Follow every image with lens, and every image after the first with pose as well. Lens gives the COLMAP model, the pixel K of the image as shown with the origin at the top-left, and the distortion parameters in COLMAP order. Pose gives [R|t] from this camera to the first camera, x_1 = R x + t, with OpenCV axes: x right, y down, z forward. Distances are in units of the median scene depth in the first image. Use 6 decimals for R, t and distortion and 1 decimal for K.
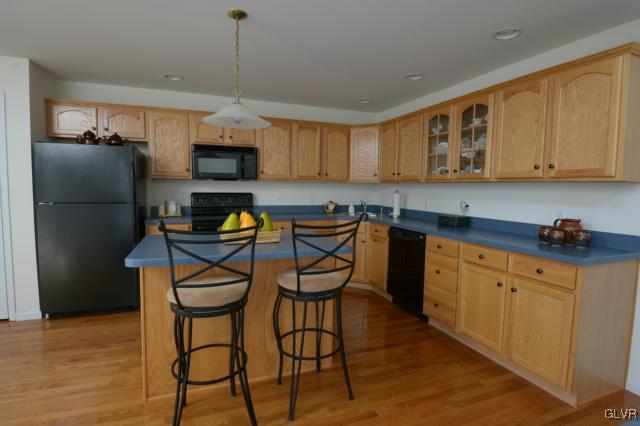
lens RADIAL K [[337.0, 0, 320.0], [0, 337.0, 213.0], [0, 0, 1]] dist [0.002031, 0.000336]
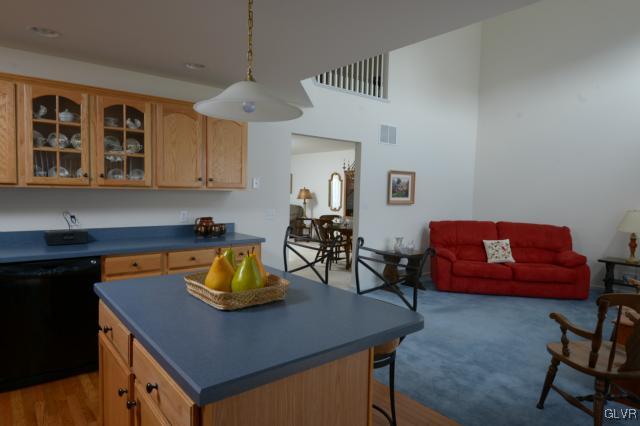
lens RADIAL K [[366.6, 0, 320.0], [0, 366.6, 213.0], [0, 0, 1]] dist [-0.004572, -0.001158]
pose [[-0.279683, -0.073481, 0.957276, -0.530238], [0.055308, 0.994178, 0.092473, -0.072853], [-0.958498, 0.078808, -0.273991, 0.621813]]
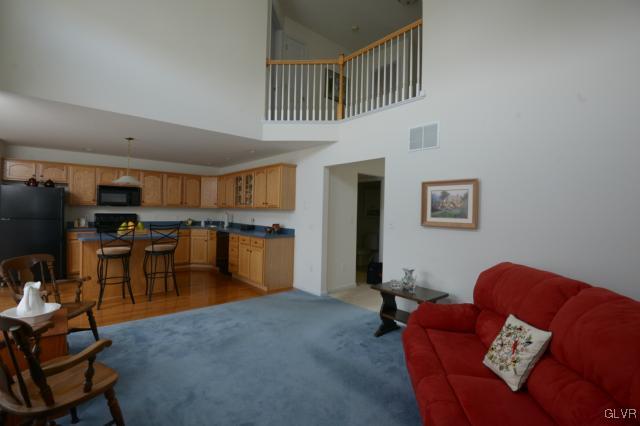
lens RADIAL K [[296.1, 0, 320.0], [0, 296.1, 213.0], [0, 0, 1]] dist [-0.000893, -0.028265]
pose [[0.941306, 0.002624, 0.337544, 0.189654], [0.019503, 0.997877, -0.062143, 0.053312], [-0.336991, 0.065079, 0.939256, -0.798546]]
